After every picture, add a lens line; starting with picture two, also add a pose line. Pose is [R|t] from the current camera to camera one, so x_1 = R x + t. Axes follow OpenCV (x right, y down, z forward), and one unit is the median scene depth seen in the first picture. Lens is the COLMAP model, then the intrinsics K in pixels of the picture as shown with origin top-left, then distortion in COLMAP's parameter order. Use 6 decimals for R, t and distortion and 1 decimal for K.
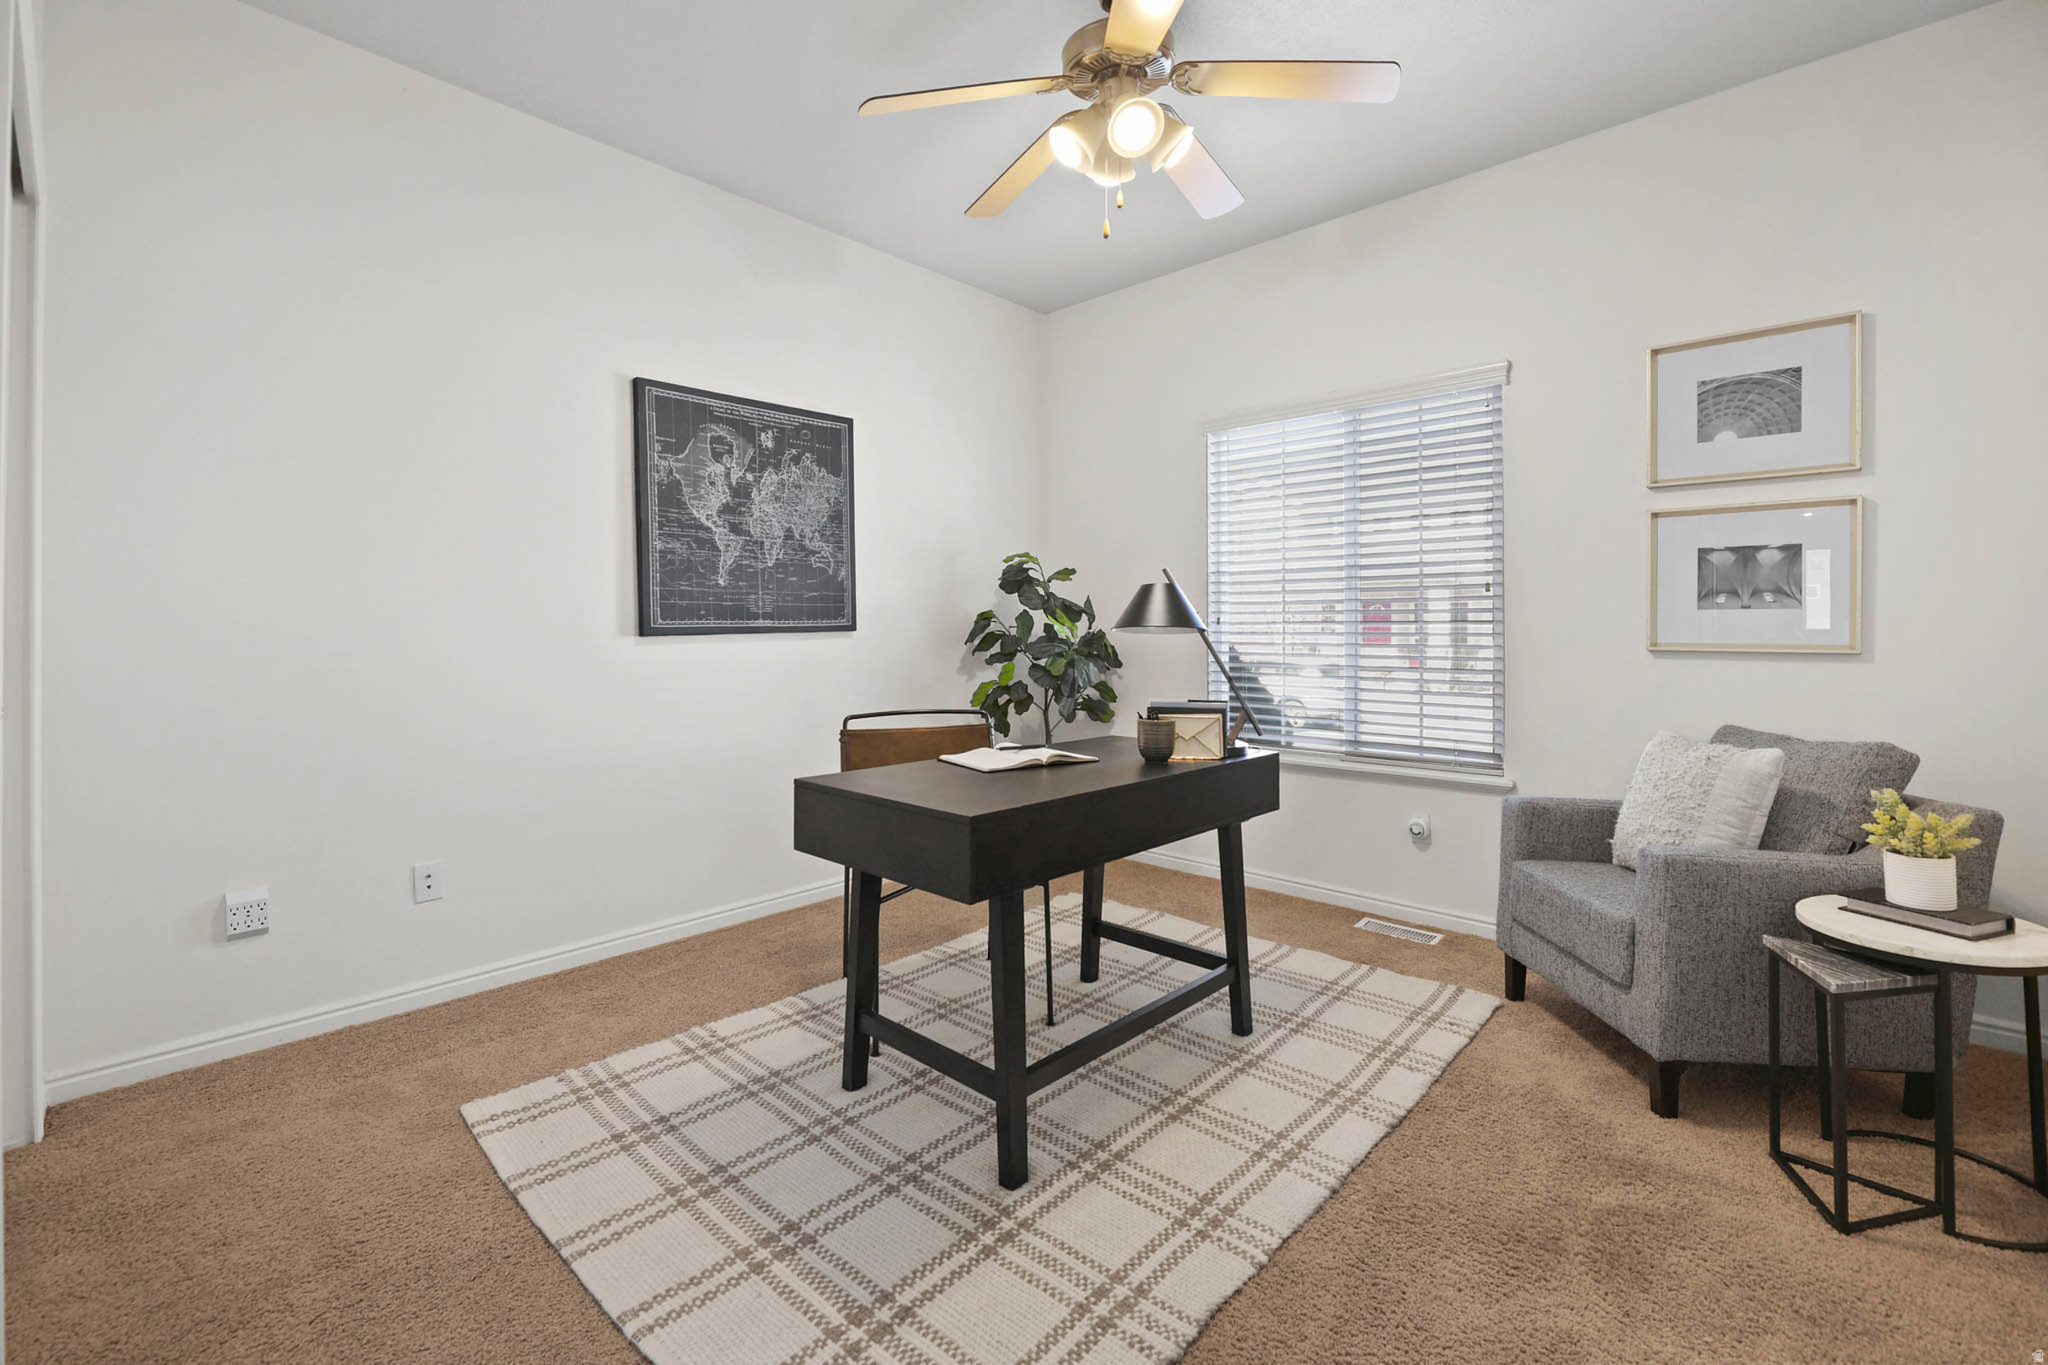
lens RADIAL K [[874.6, 0, 1025.2], [0, 874.6, 622.5], [0, 0, 1]] dist [-0.000768, 0.000014]
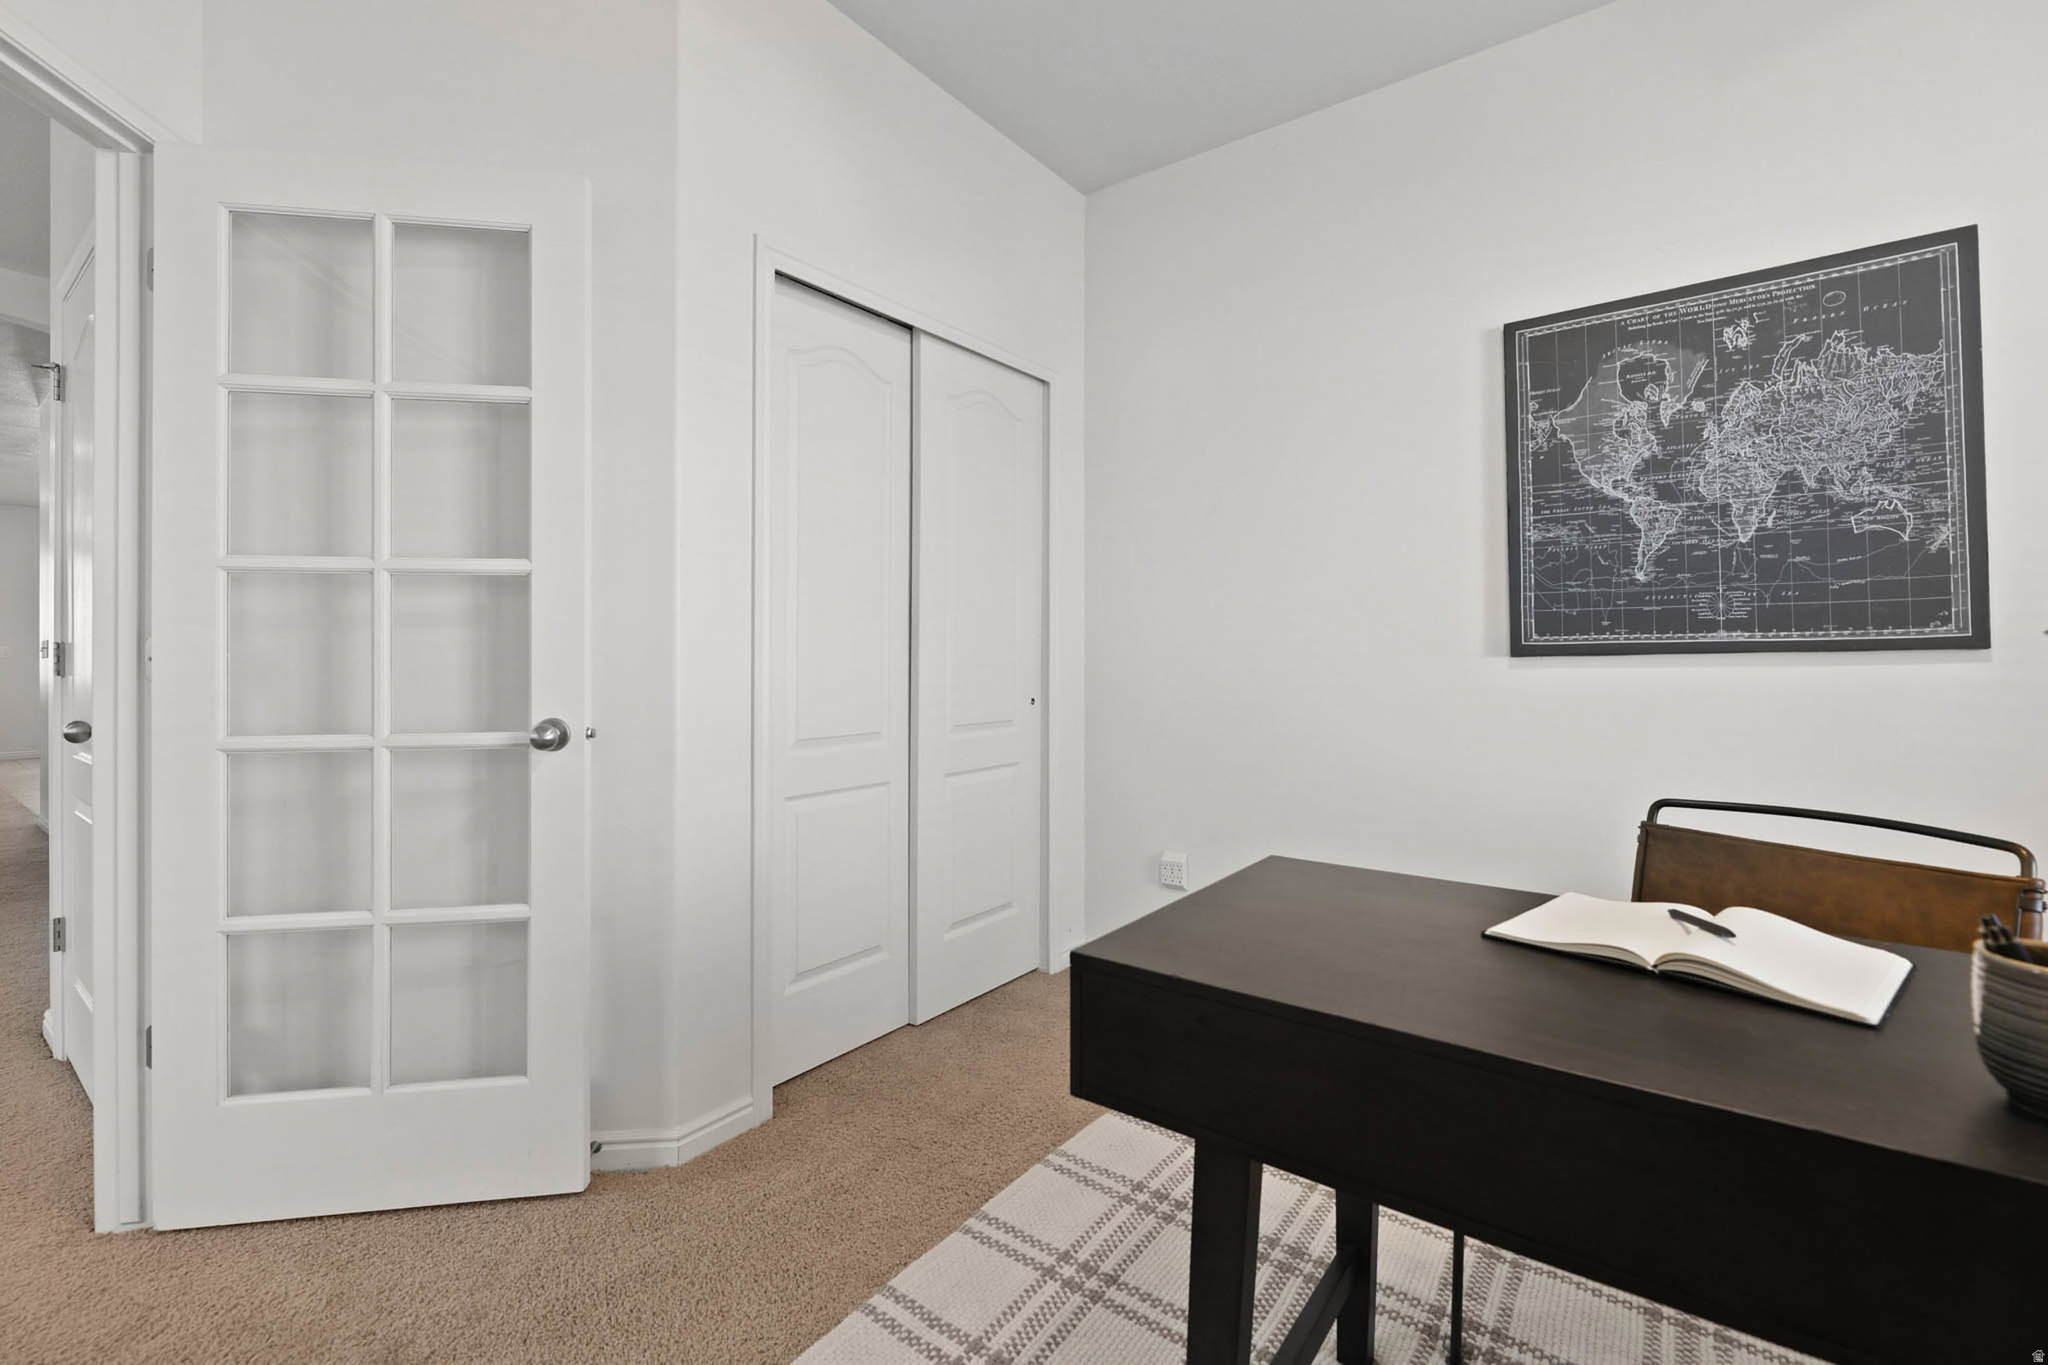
lens RADIAL K [[892.3, 0, 1016.3], [0, 892.3, 649.3], [0, 0, 1]] dist [-0.006278, -0.001109]
pose [[0.107879, -0.005473, -0.994149, 0.274366], [0.011517, 0.999925, -0.004255, 0.006745], [0.994097, -0.010991, 0.107934, 0.444460]]
